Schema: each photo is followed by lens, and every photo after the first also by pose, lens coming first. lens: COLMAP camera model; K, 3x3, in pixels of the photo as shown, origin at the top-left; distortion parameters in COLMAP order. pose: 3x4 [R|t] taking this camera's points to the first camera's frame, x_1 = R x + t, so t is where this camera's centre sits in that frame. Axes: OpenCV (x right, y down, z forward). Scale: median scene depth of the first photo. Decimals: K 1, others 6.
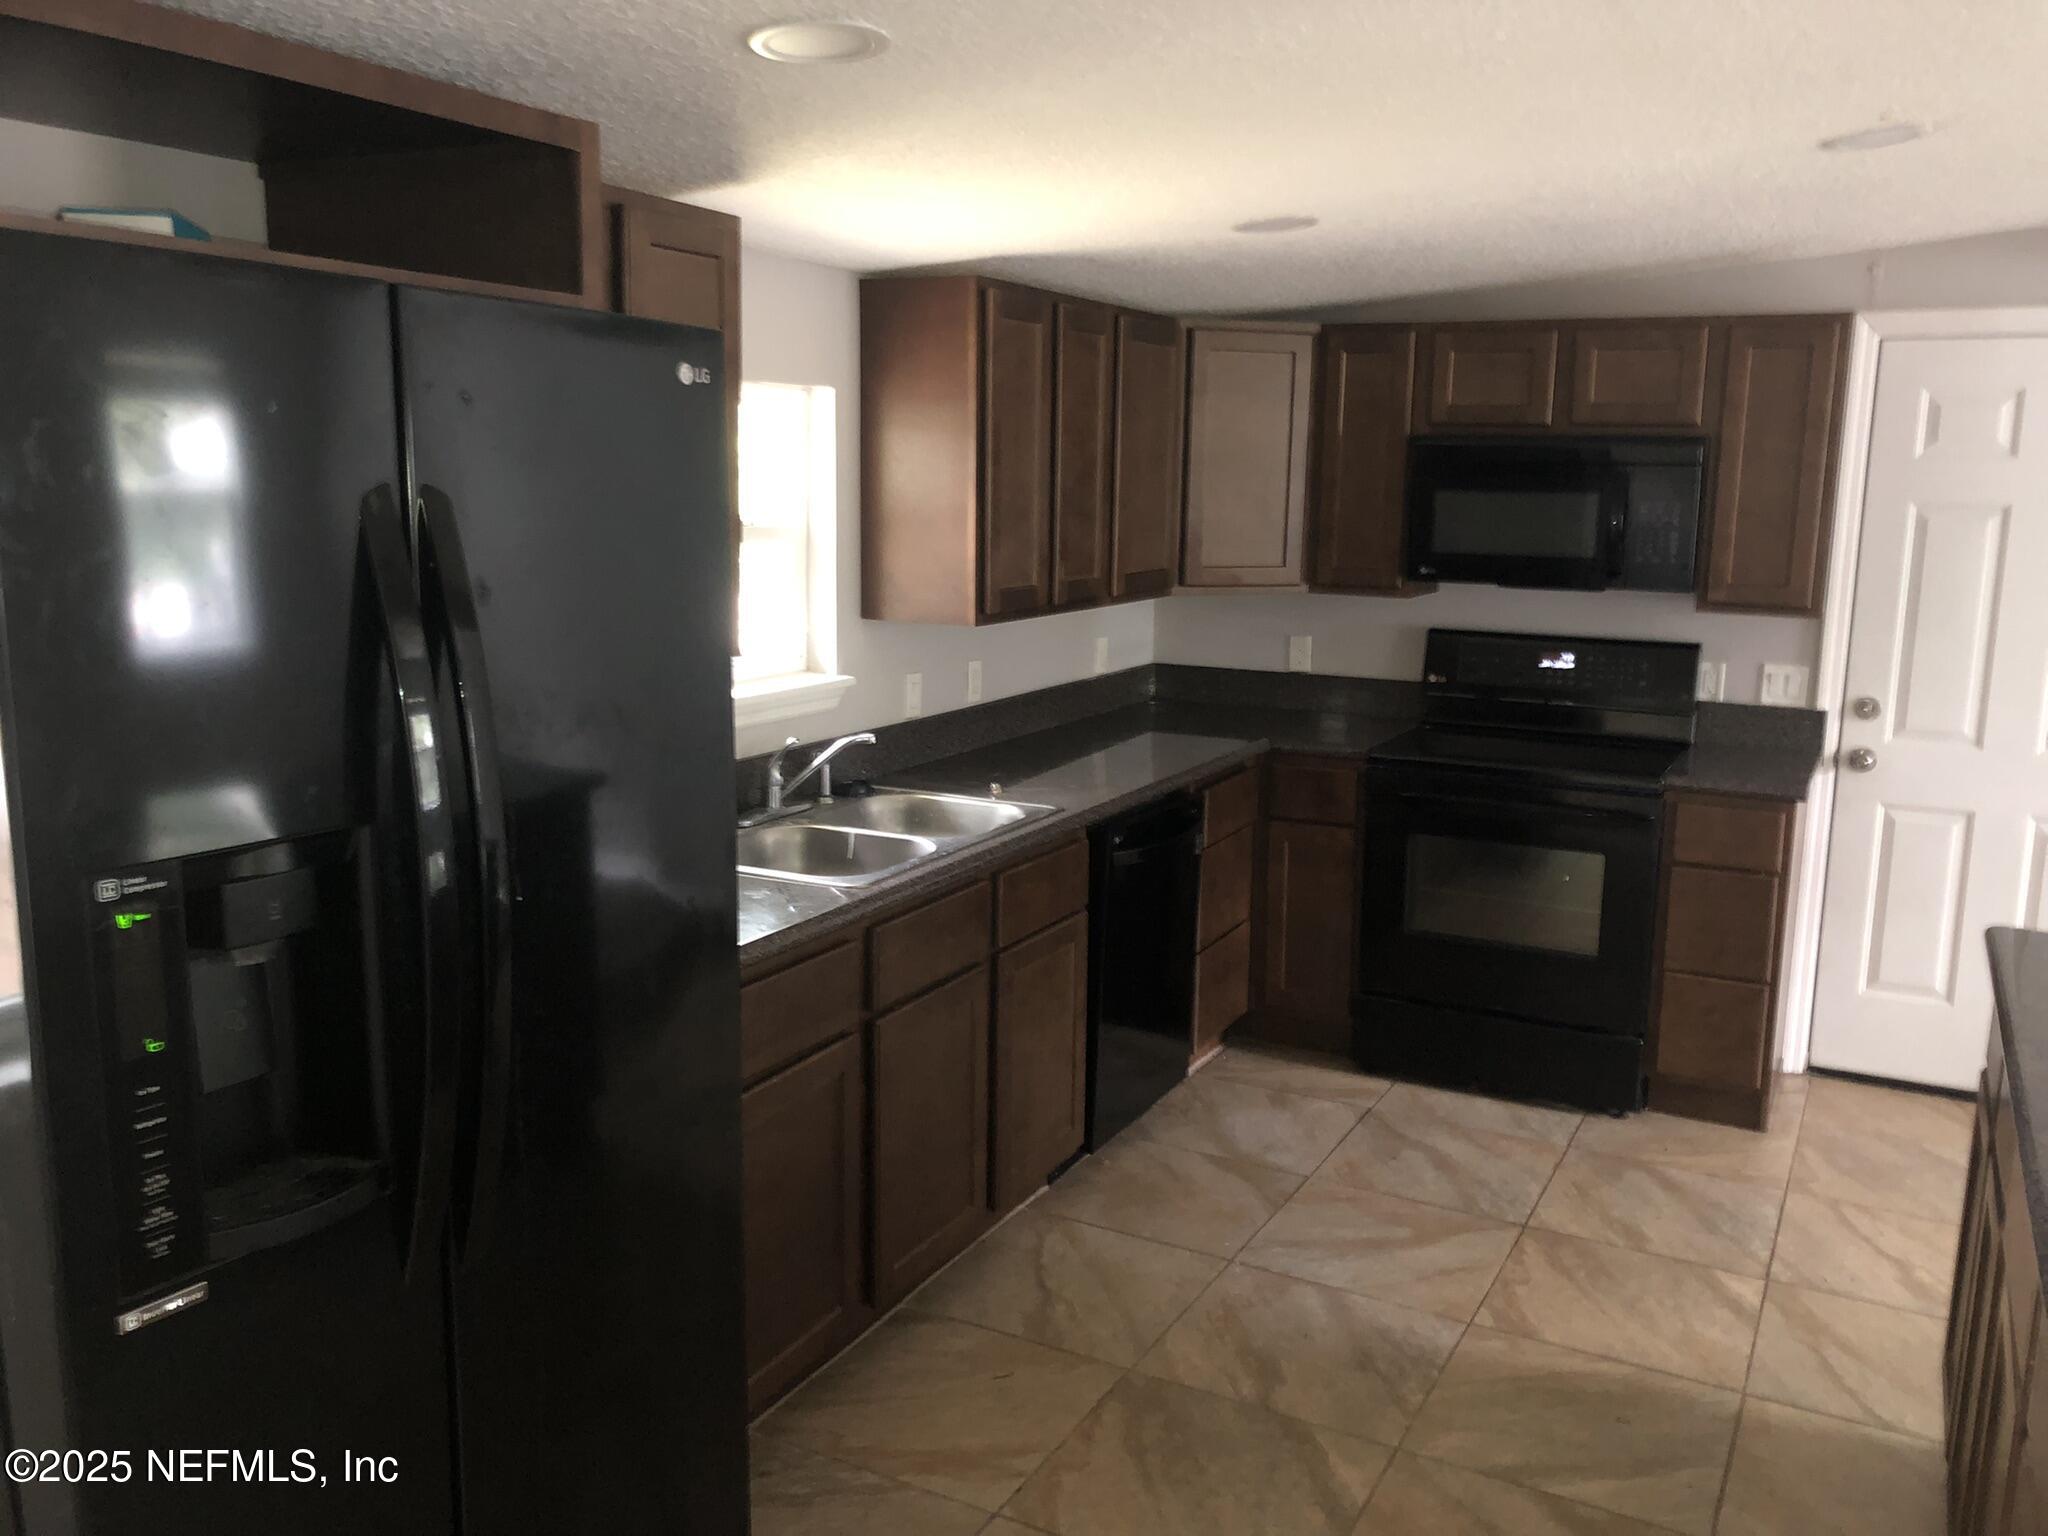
lens RADIAL K [[1663.9, 0, 1044.7], [0, 1663.9, 781.7], [0, 0, 1]] dist [0.021481, -0.035583]
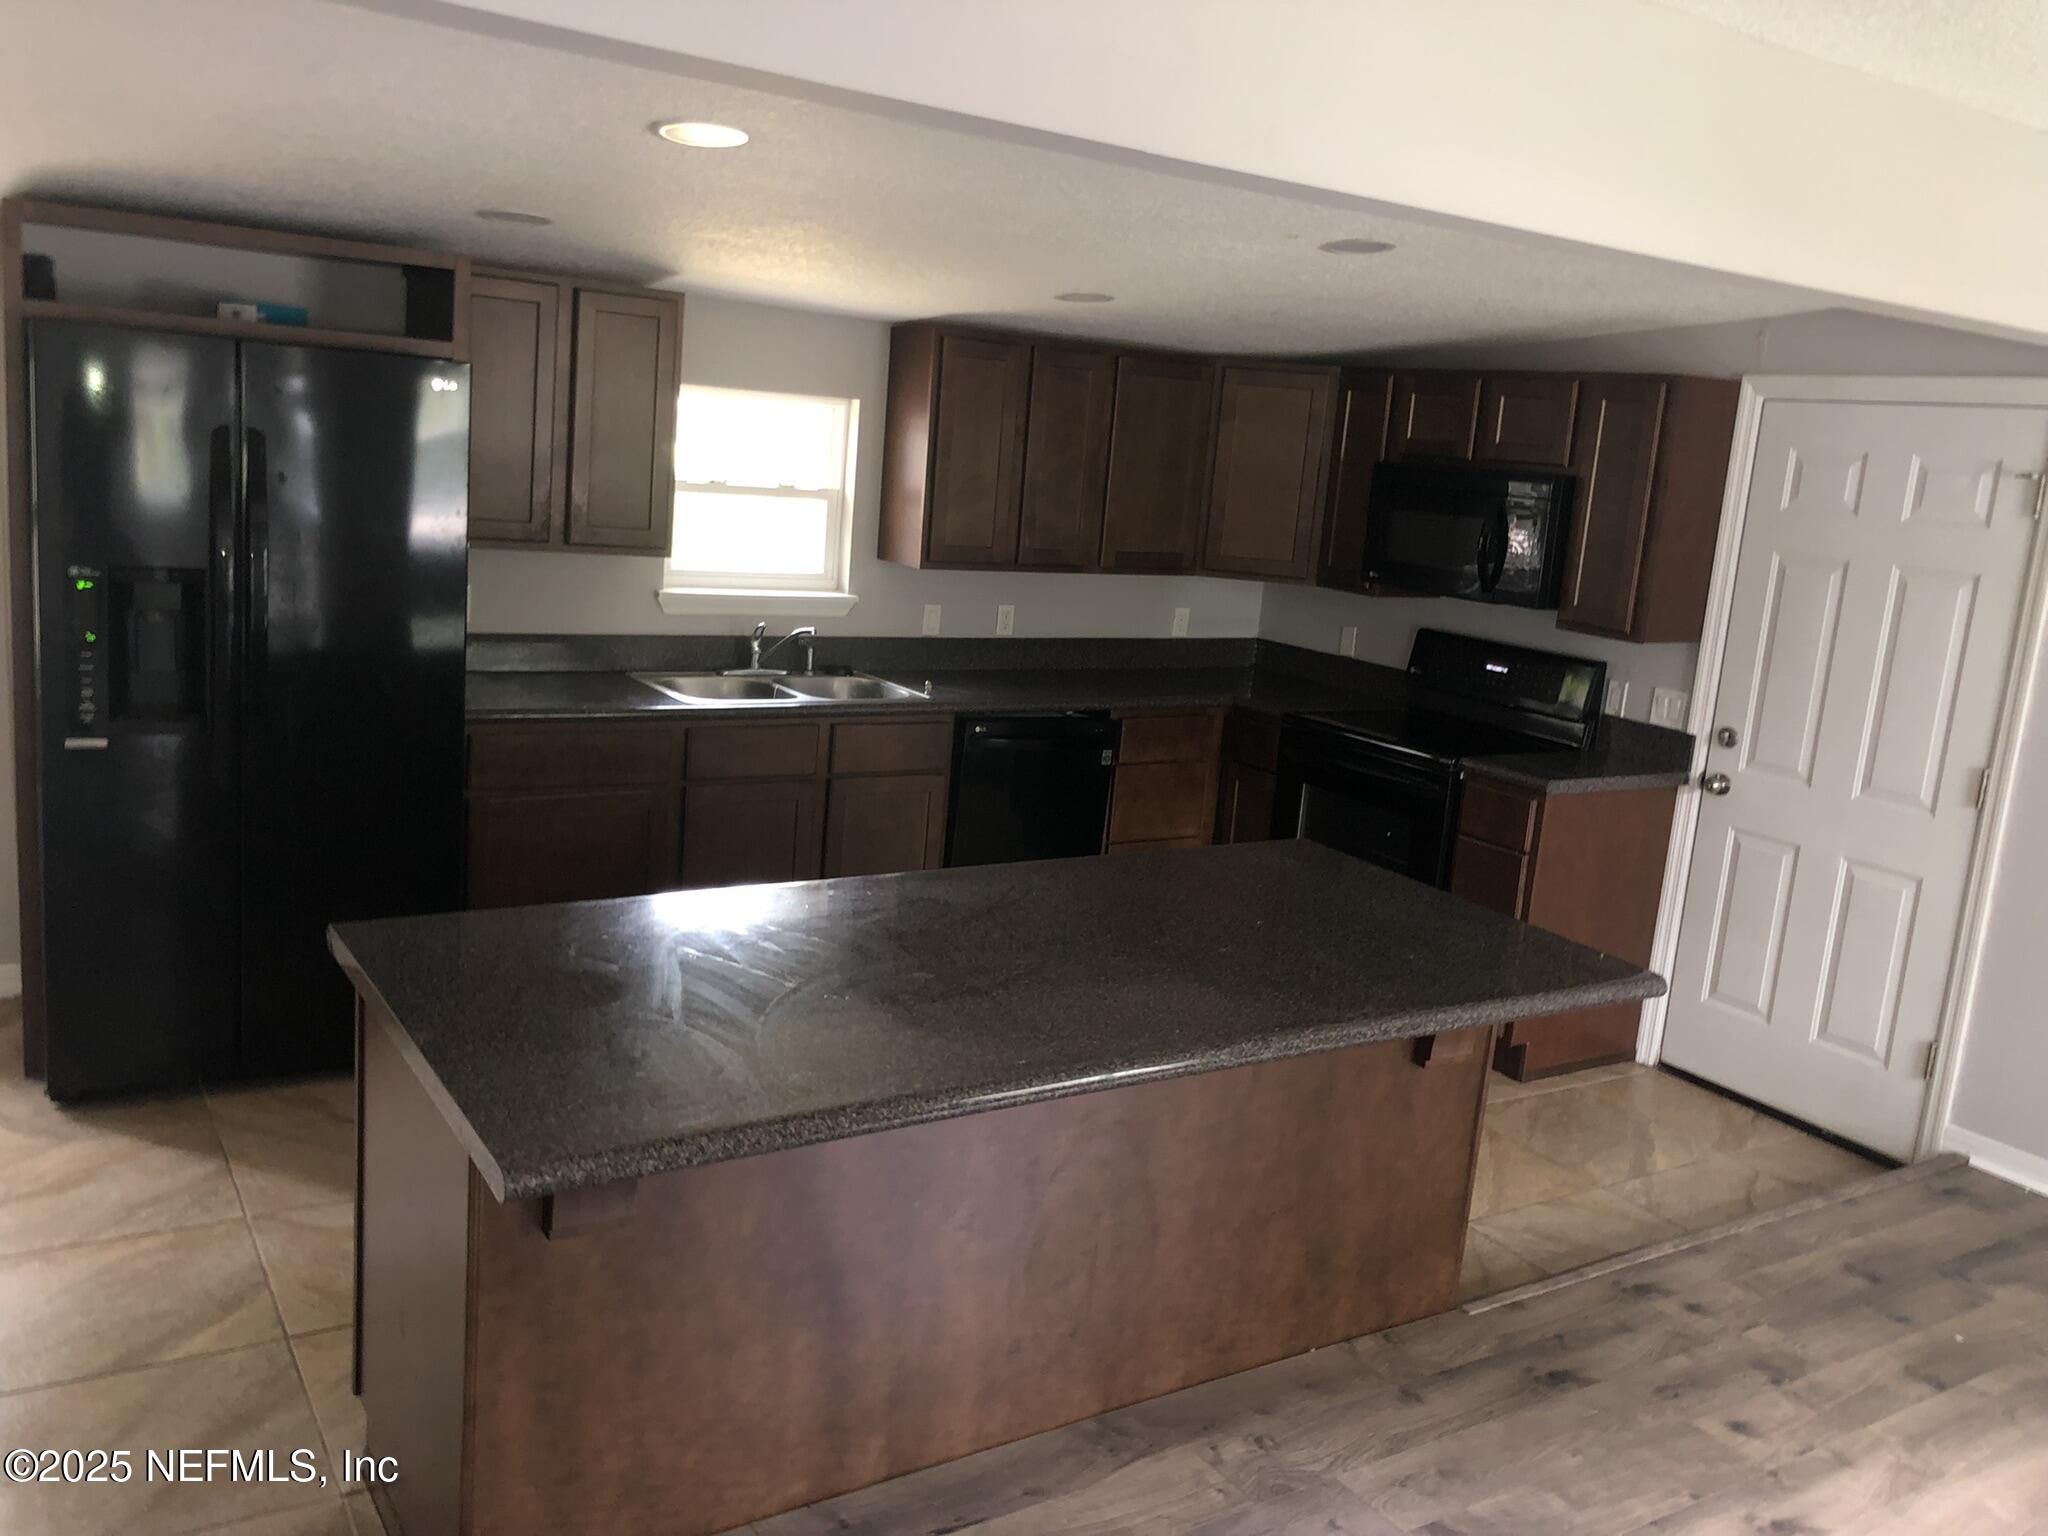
lens RADIAL K [[1663.9, 0, 1014.9], [0, 1663.9, 749.5], [0, 0, 1]] dist [0.021481, -0.035583]
pose [[0.861342, 0.148224, -0.485922, 0.629933], [-0.159561, 0.987019, 0.018240, 0.018295], [0.482318, 0.061823, 0.873812, -0.173241]]
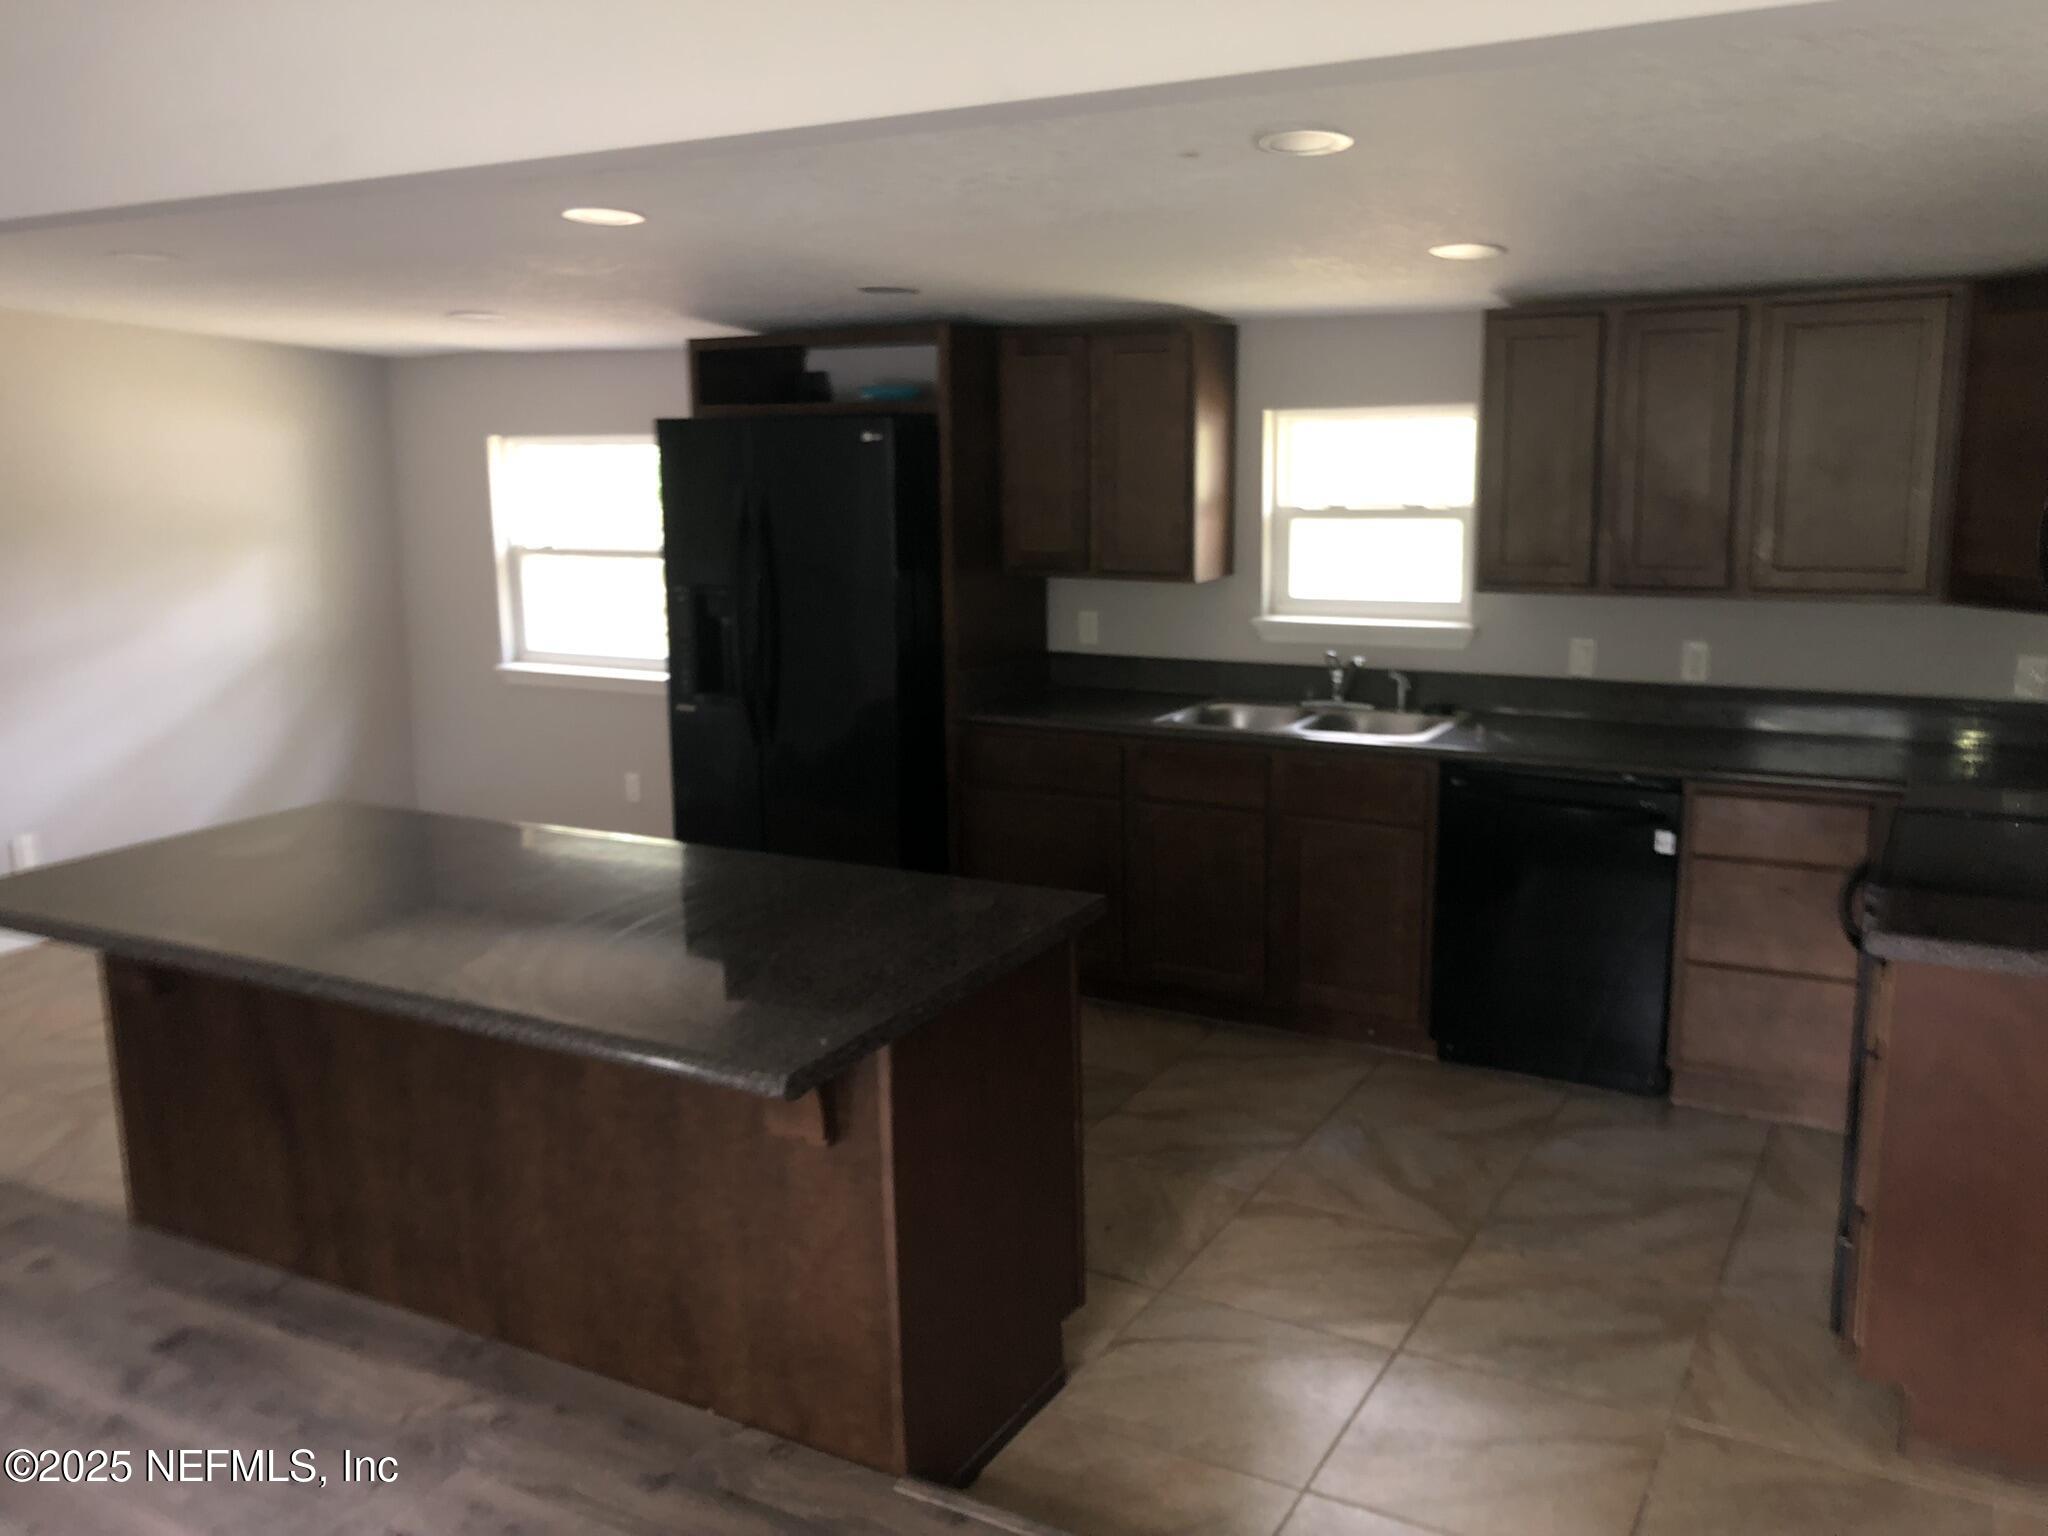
lens RADIAL K [[1663.9, 0, 1041.1], [0, 1663.9, 769.4], [0, 0, 1]] dist [0.021481, -0.035583]
pose [[-0.029649, 0.178747, -0.983448, 1.013096], [-0.168044, 0.968986, 0.181184, -0.114560], [0.985334, 0.170634, 0.001308, 0.592240]]
